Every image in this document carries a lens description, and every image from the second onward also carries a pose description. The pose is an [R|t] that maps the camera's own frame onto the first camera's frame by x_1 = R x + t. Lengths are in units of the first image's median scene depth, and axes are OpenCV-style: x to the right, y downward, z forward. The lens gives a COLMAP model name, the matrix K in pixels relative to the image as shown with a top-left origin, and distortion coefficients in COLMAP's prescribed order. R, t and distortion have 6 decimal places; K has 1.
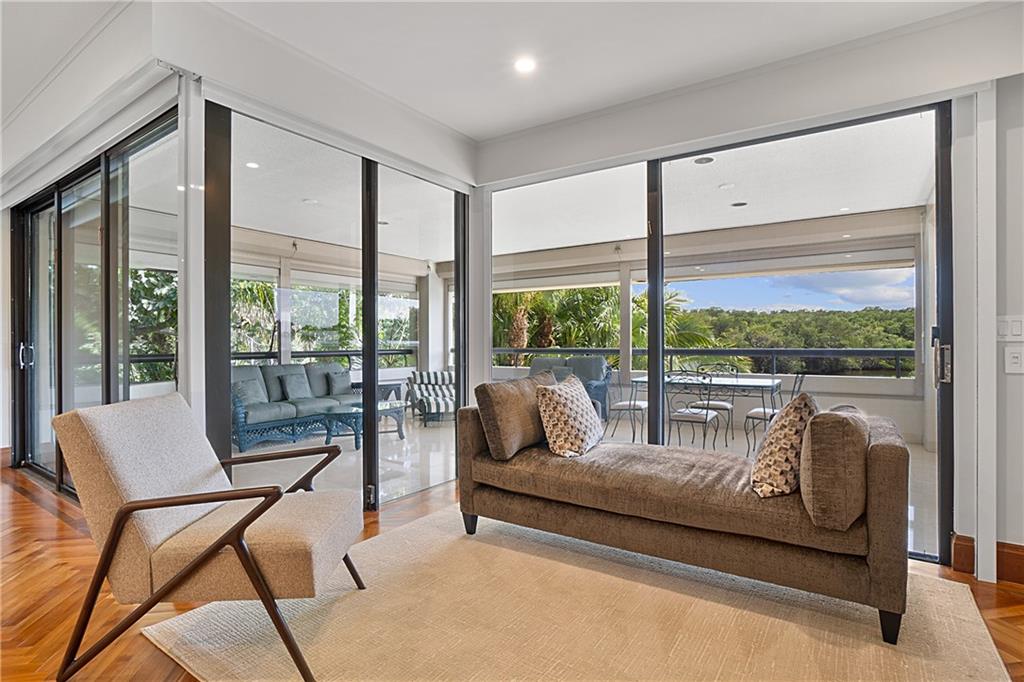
lens RADIAL K [[504.6, 0, 516.7], [0, 504.6, 338.7], [0, 0, 1]] dist [-0.033066, 0.003059]
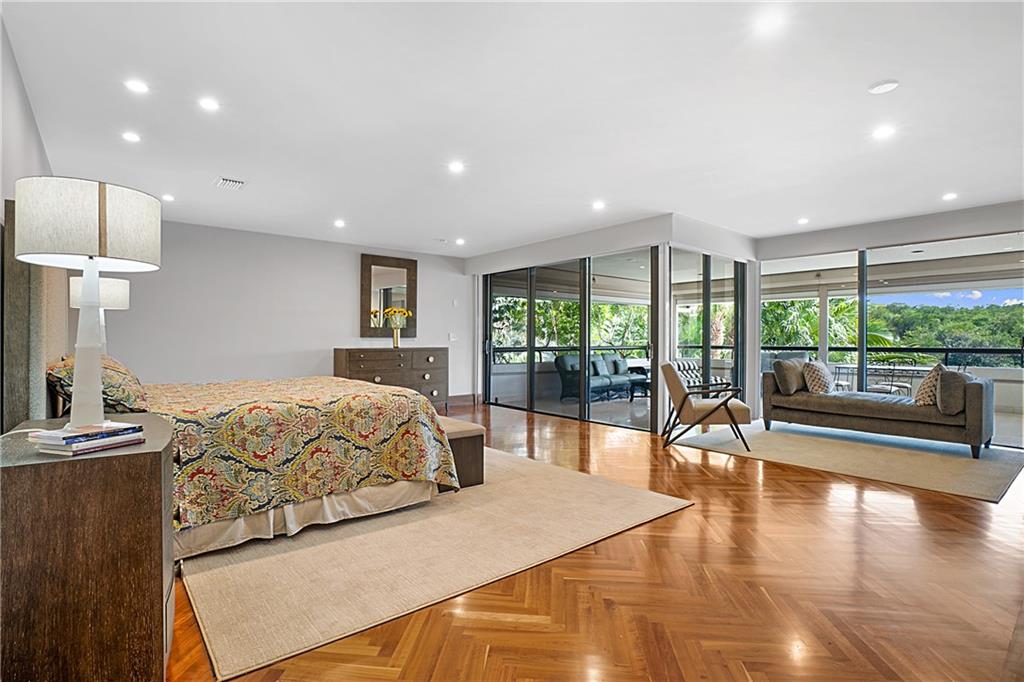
lens RADIAL K [[504.6, 0, 504.9], [0, 504.6, 338.2], [0, 0, 1]] dist [-0.033066, 0.003059]
pose [[0.956759, 0.003998, -0.290856, -0.552518], [-0.003171, 0.999989, 0.003315, -0.012701], [0.290866, -0.002249, 0.956761, -1.400783]]
